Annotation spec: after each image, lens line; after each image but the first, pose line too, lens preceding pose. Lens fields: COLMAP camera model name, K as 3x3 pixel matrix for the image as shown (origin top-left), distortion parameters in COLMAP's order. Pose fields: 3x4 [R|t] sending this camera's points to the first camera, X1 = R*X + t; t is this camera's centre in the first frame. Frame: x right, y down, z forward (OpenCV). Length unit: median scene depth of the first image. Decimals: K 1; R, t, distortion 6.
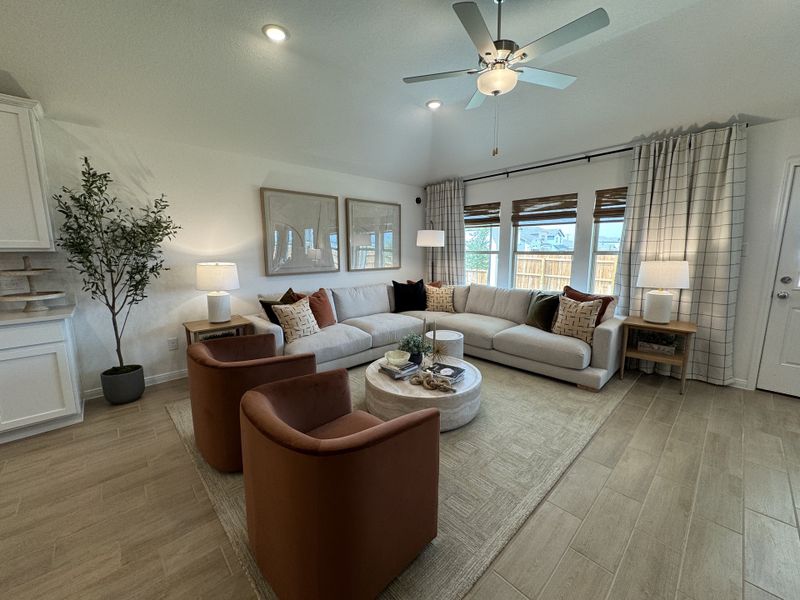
lens RADIAL K [[321.6, 0, 400.1], [0, 321.6, 298.3], [0, 0, 1]] dist [-0.002393, -0.000130]
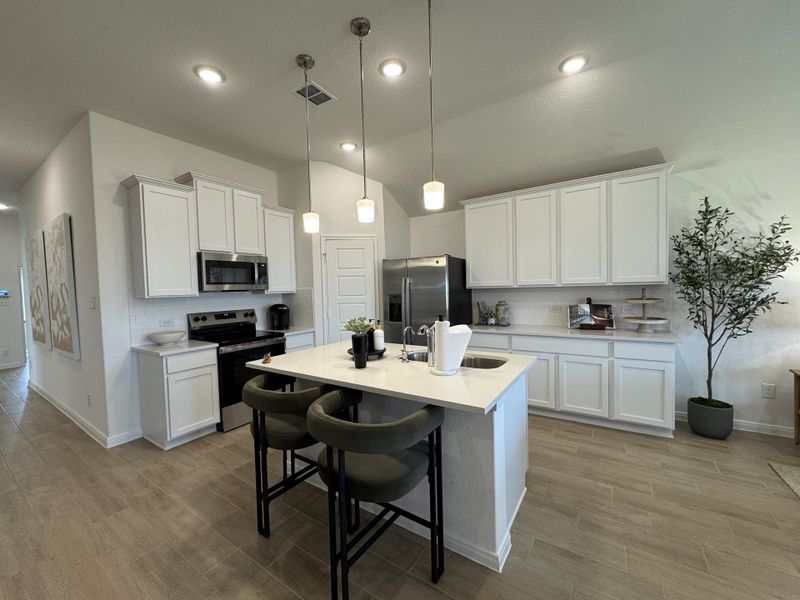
lens RADIAL K [[321.6, 0, 400.1], [0, 321.6, 298.3], [0, 0, 1]] dist [-0.002393, -0.000130]
pose [[0.223758, 0.029828, -0.974188, -0.139185], [-0.121018, 0.992647, 0.002597, 0.019219], [0.967102, 0.117314, 0.225722, -0.188991]]
